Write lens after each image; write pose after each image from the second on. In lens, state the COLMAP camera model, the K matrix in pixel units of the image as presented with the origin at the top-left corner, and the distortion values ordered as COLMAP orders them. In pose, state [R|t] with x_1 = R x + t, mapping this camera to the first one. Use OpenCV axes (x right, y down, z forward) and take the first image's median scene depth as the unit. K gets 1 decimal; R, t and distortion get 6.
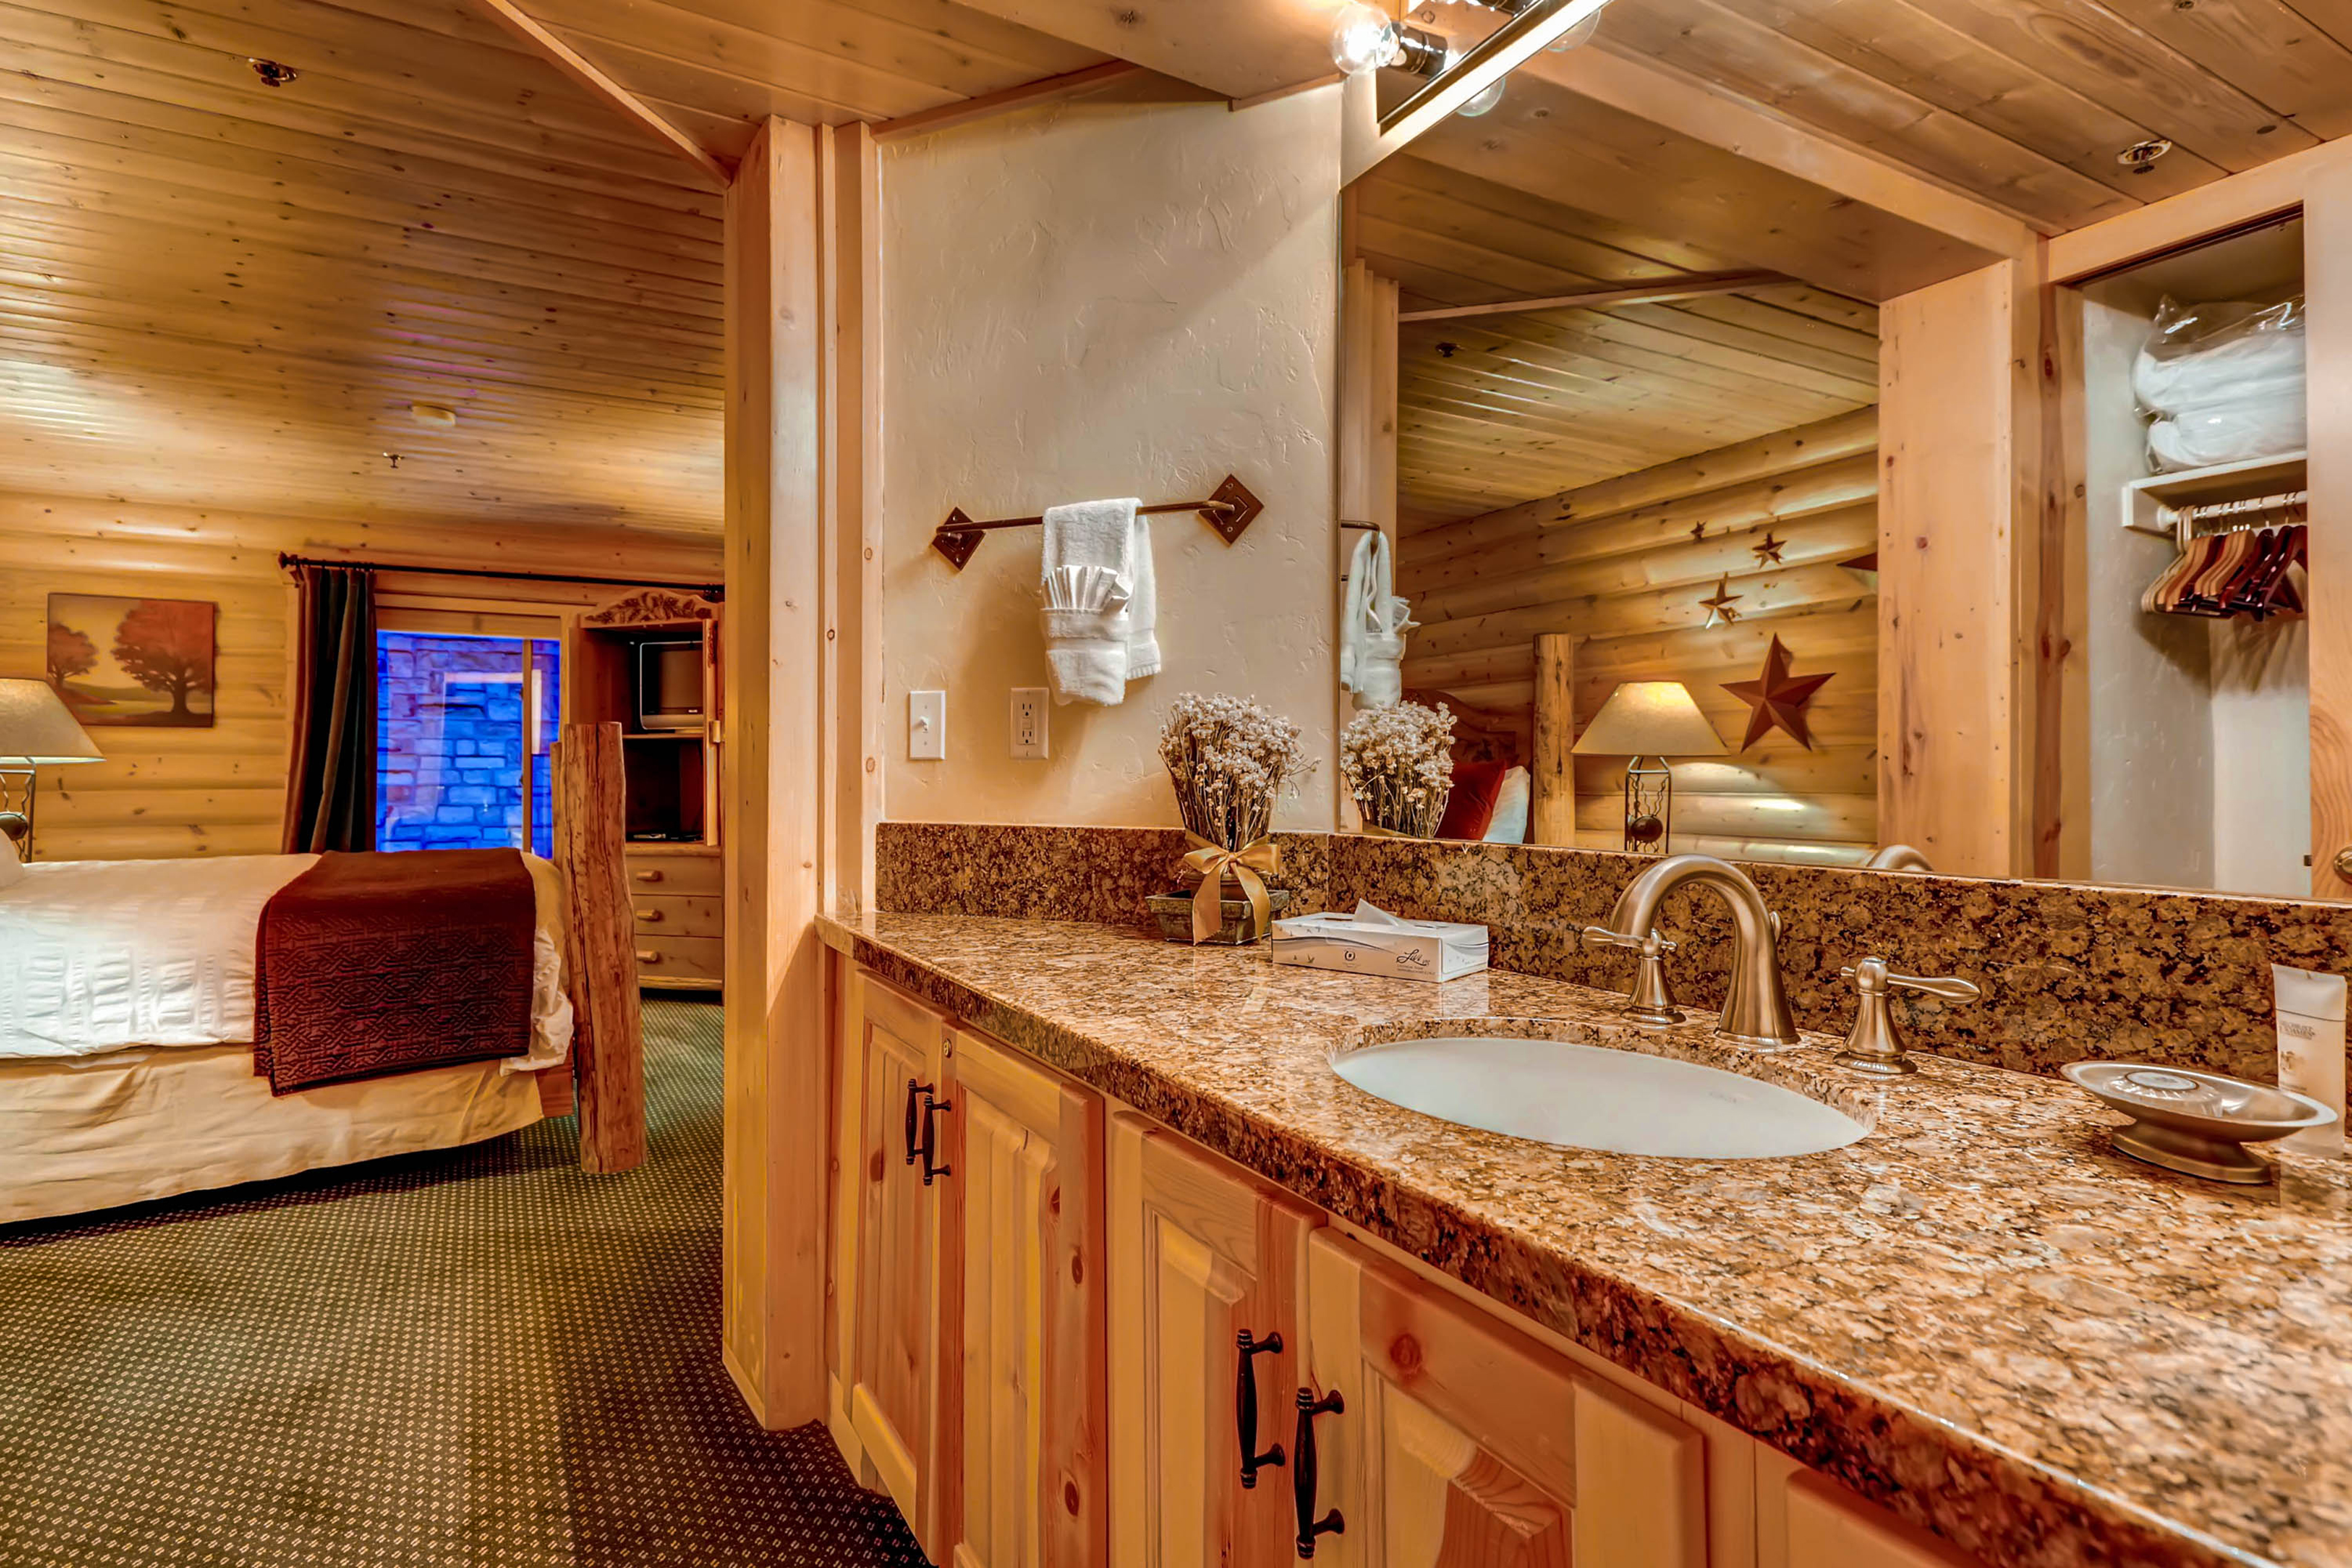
lens RADIAL K [[1191.2, 0, 1182.9], [0, 1191.2, 755.8], [0, 0, 1]] dist [0.003286, -0.001187]
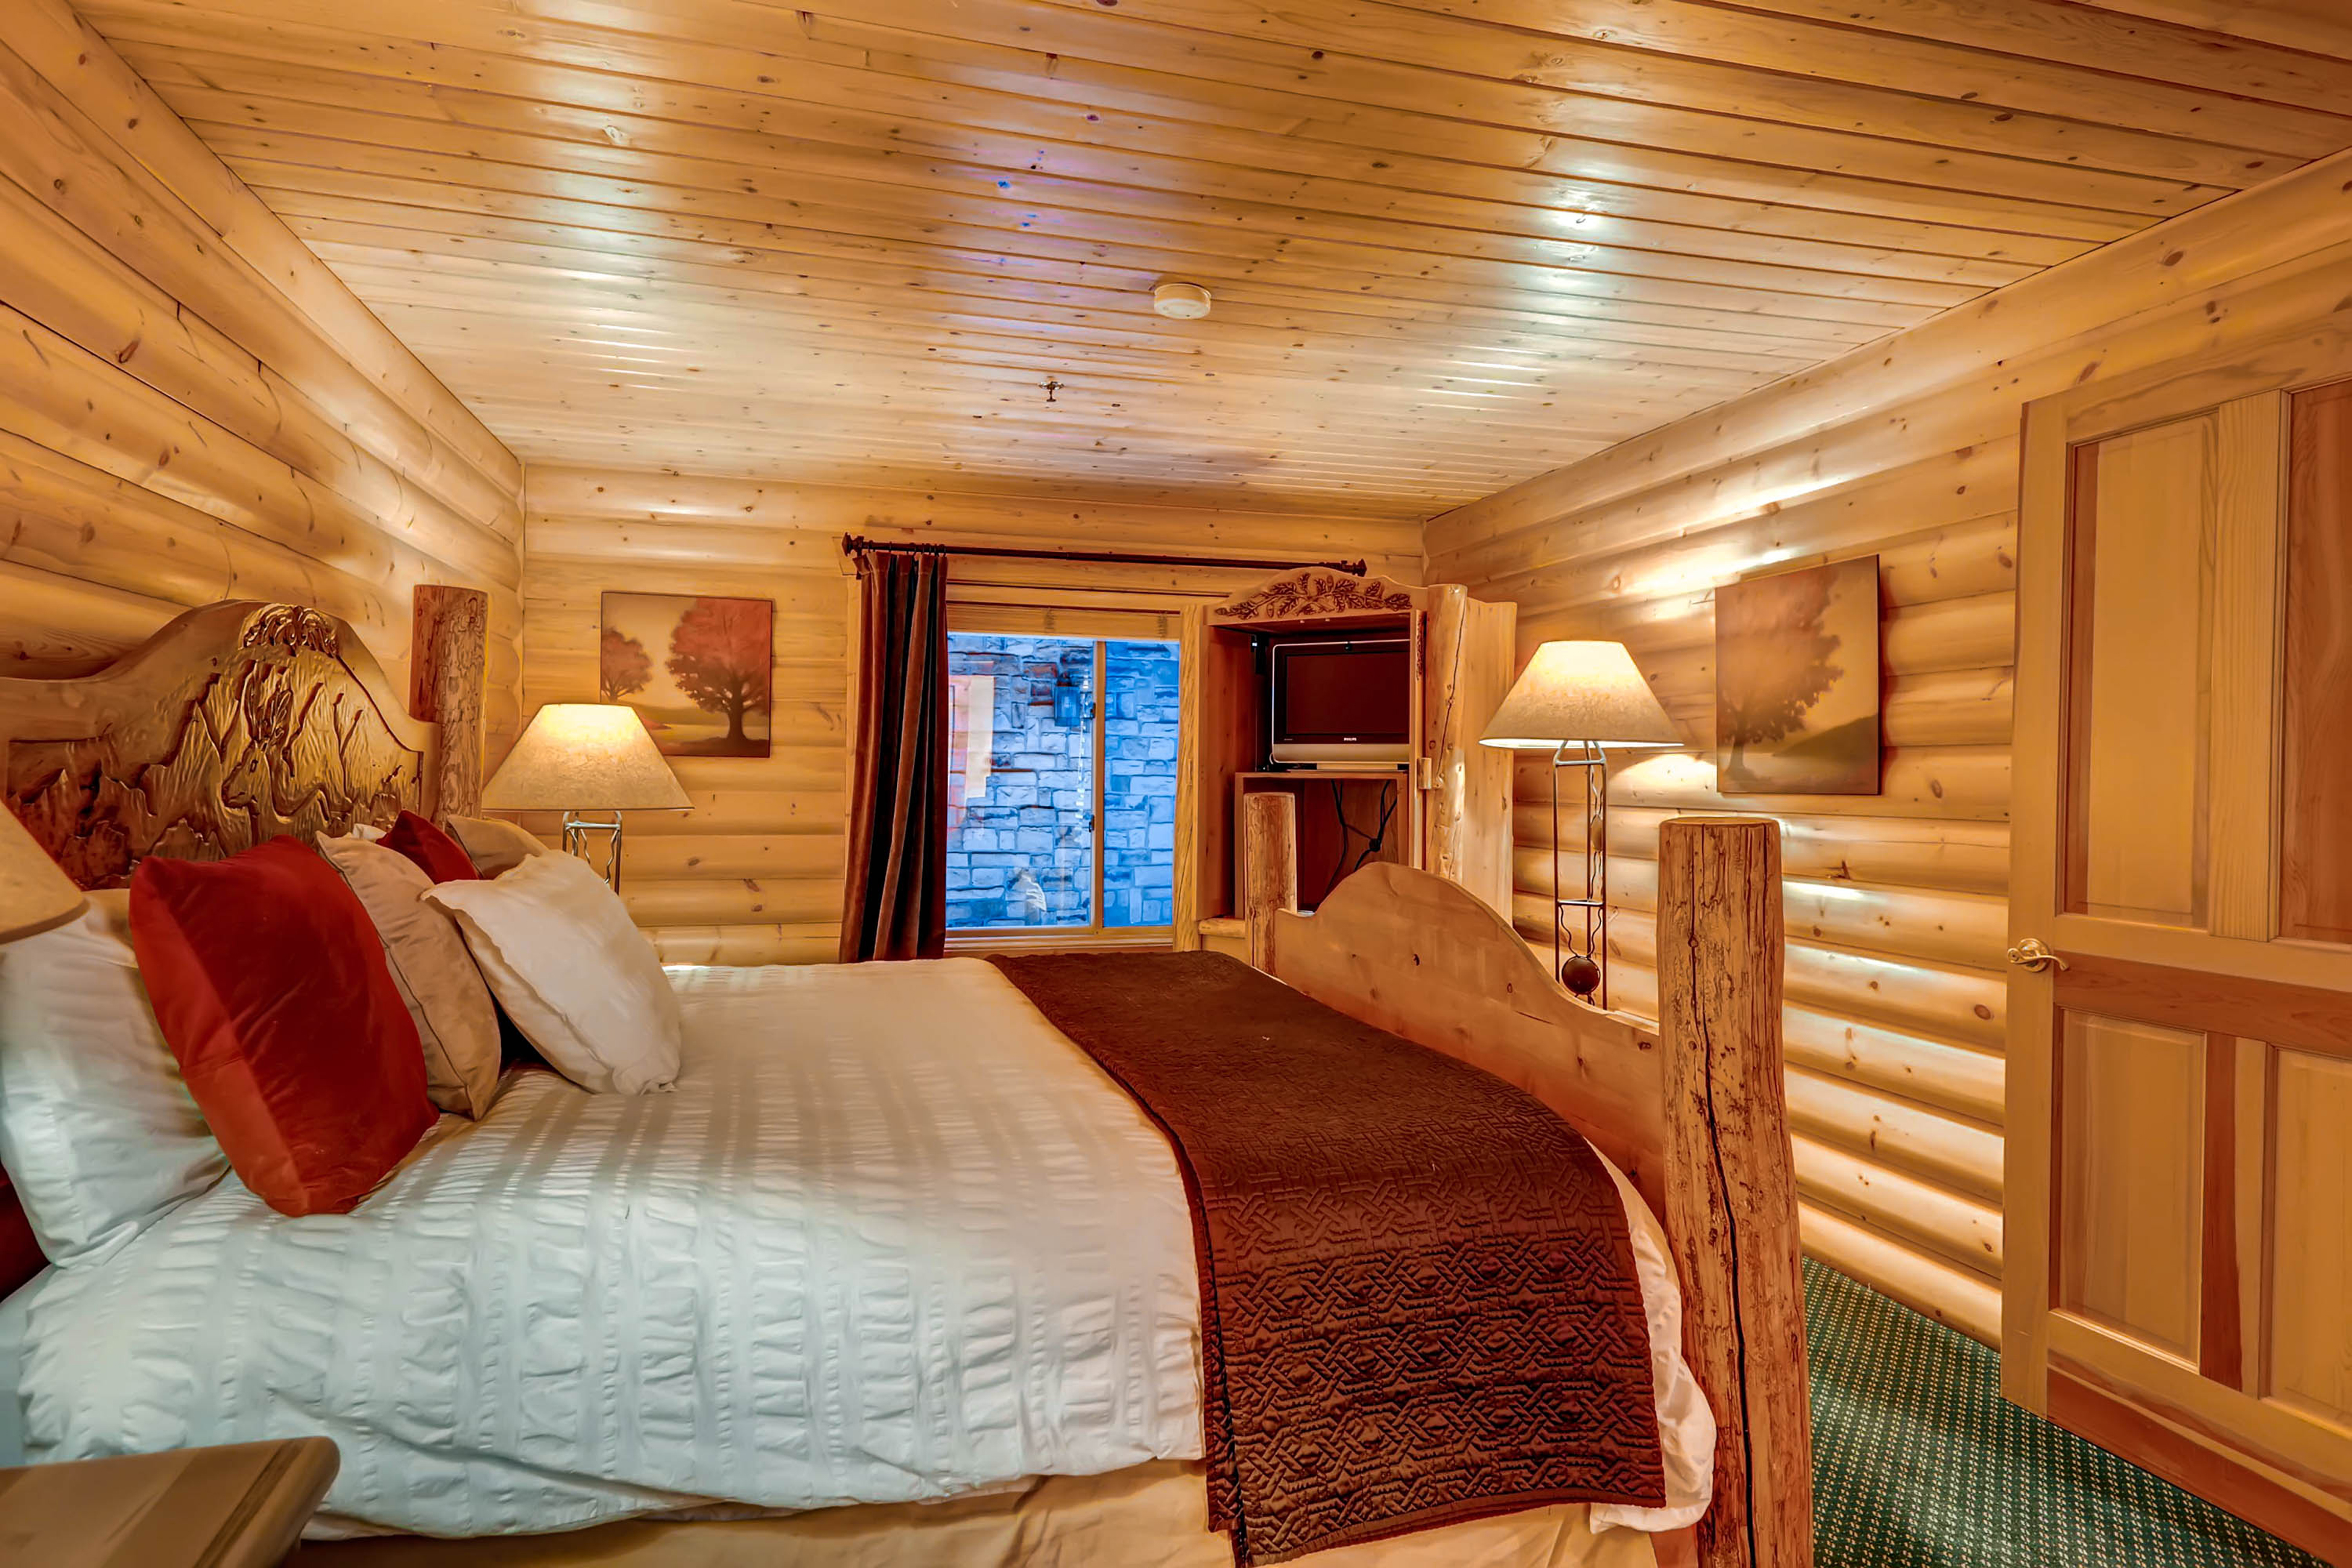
lens RADIAL K [[1282.9, 0, 1175.2], [0, 1282.9, 776.2], [0, 0, 1]] dist [0.020397, -0.000090]
pose [[0.966955, 0.014898, -0.254512, -0.336627], [-0.010047, 0.999742, 0.020349, -0.031683], [0.254749, -0.017120, 0.966856, 0.242275]]
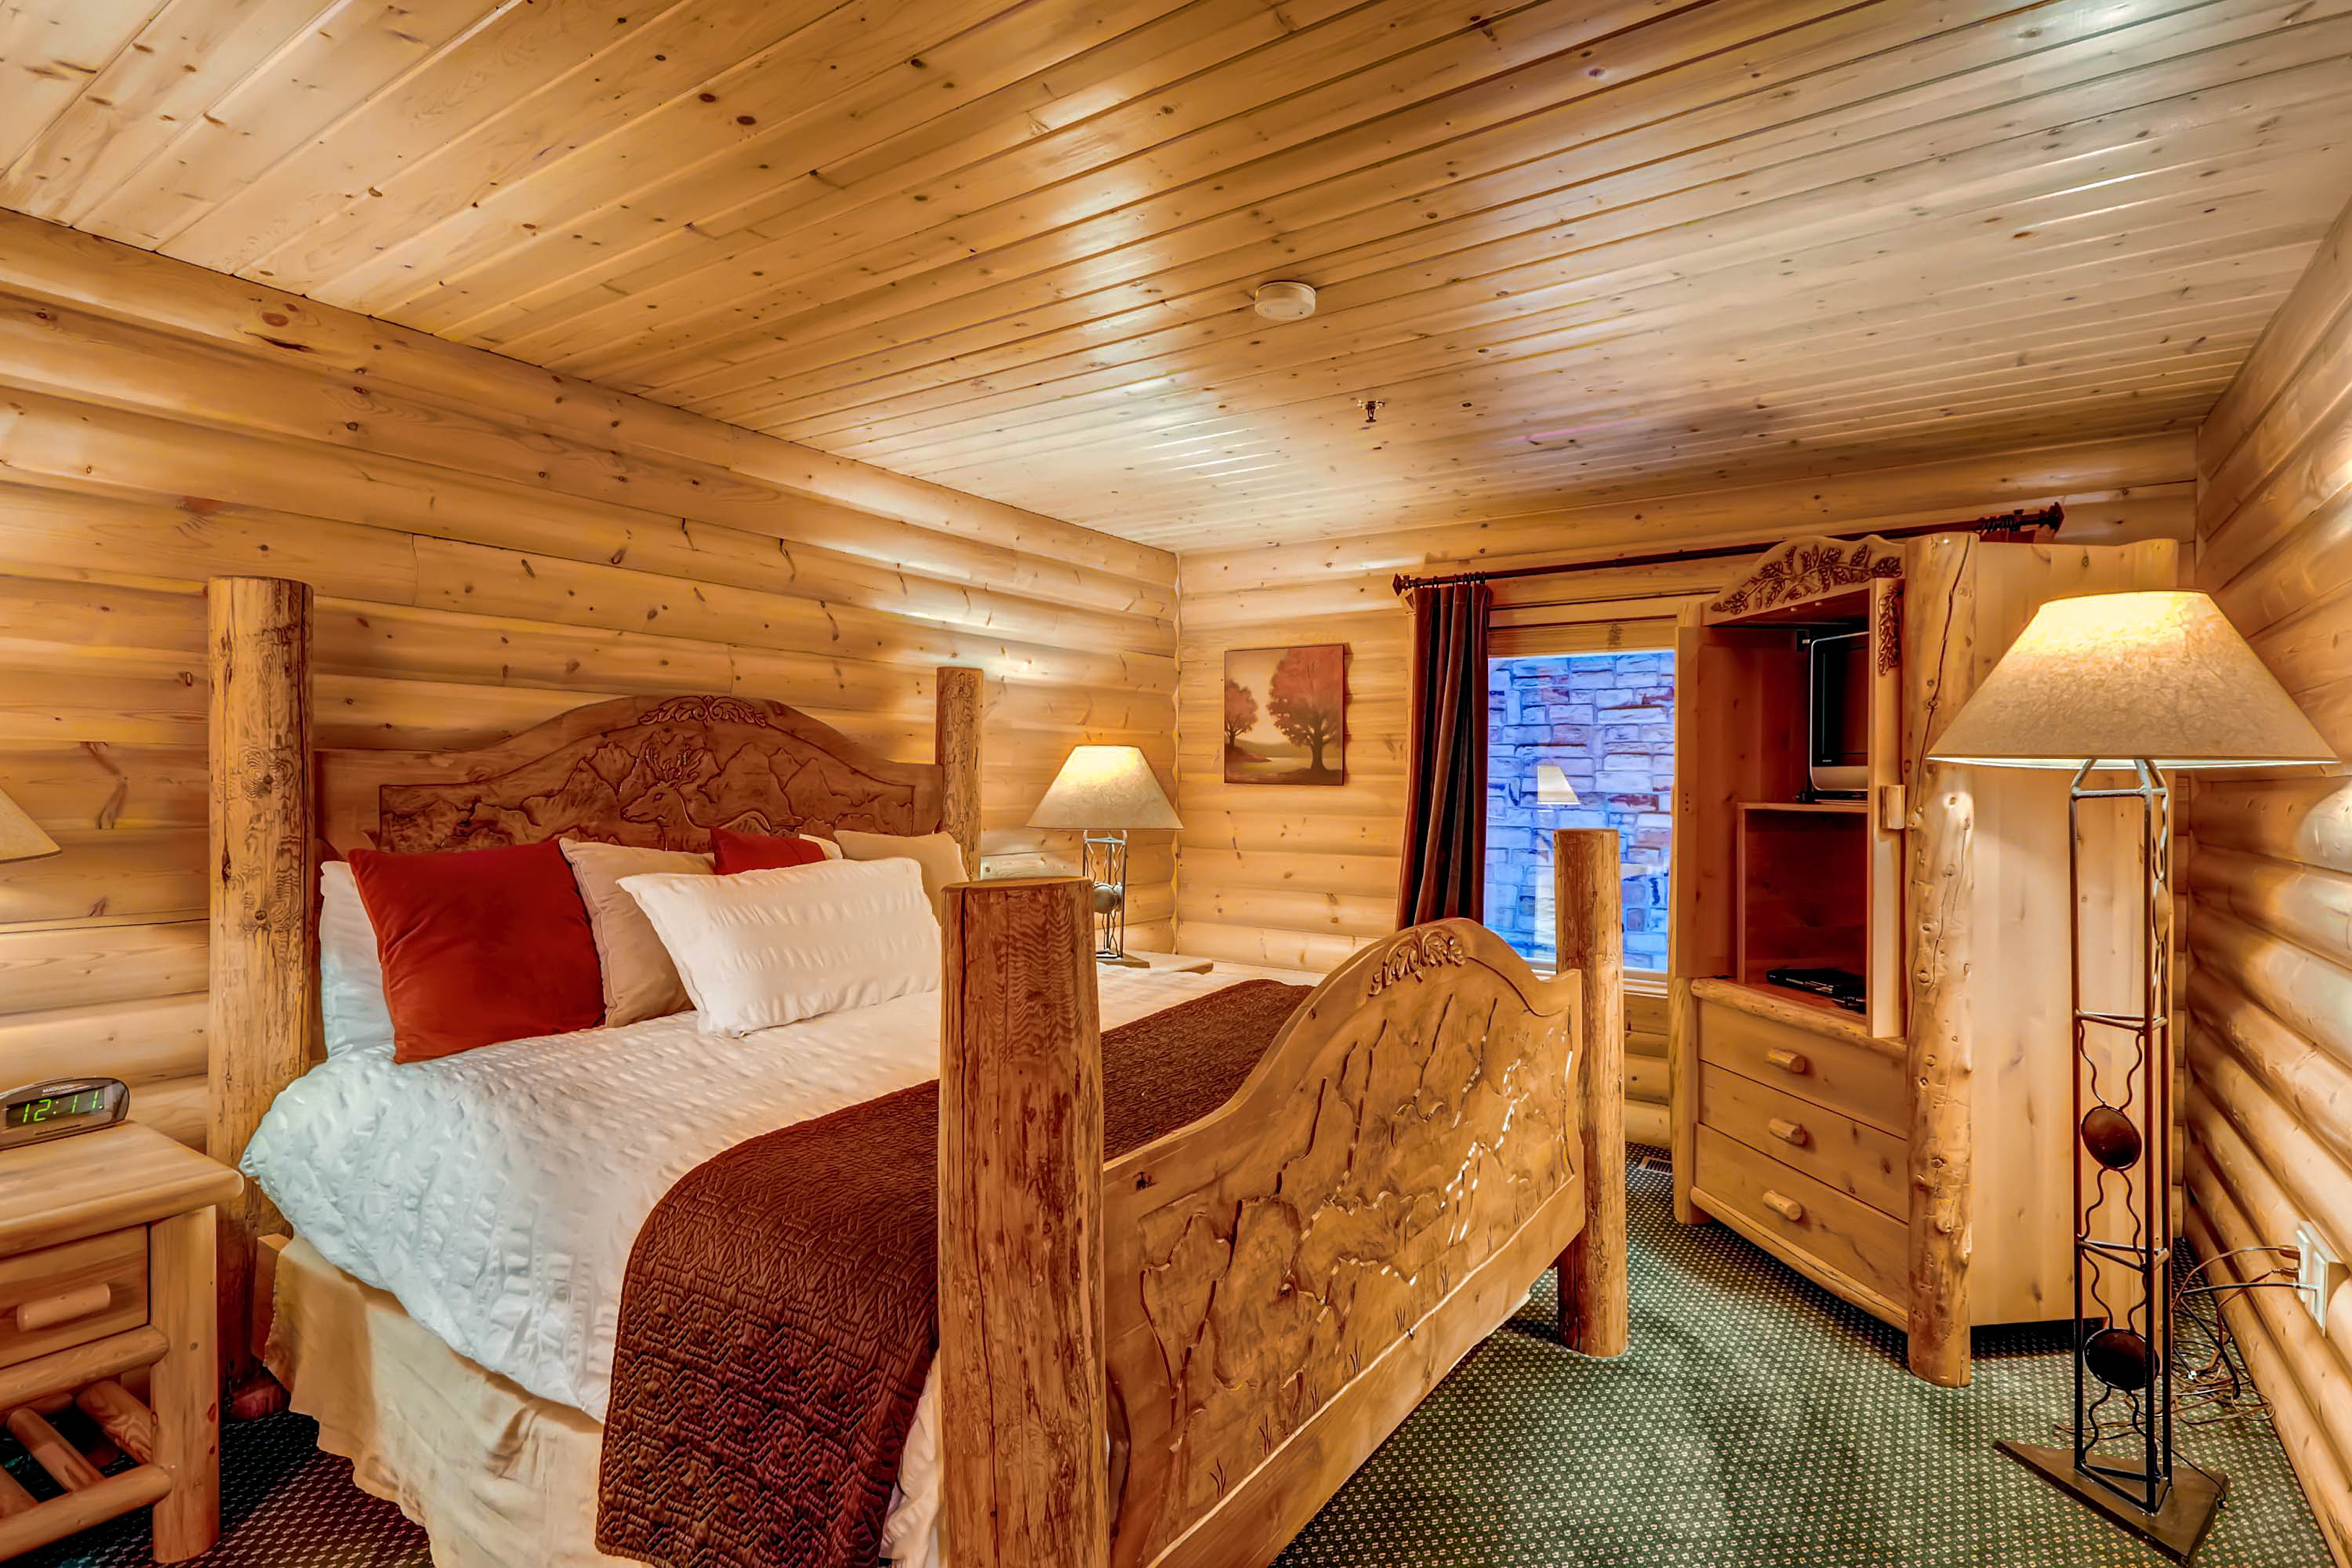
lens RADIAL K [[1168.6, 0, 1179.1], [0, 1168.6, 794.9], [0, 0, 1]] dist [0.012752, -0.000068]
pose [[0.434650, 0.017463, -0.900430, -0.084843], [0.003647, 0.999770, 0.021151, -0.035797], [0.900592, -0.012477, 0.434486, 0.518090]]
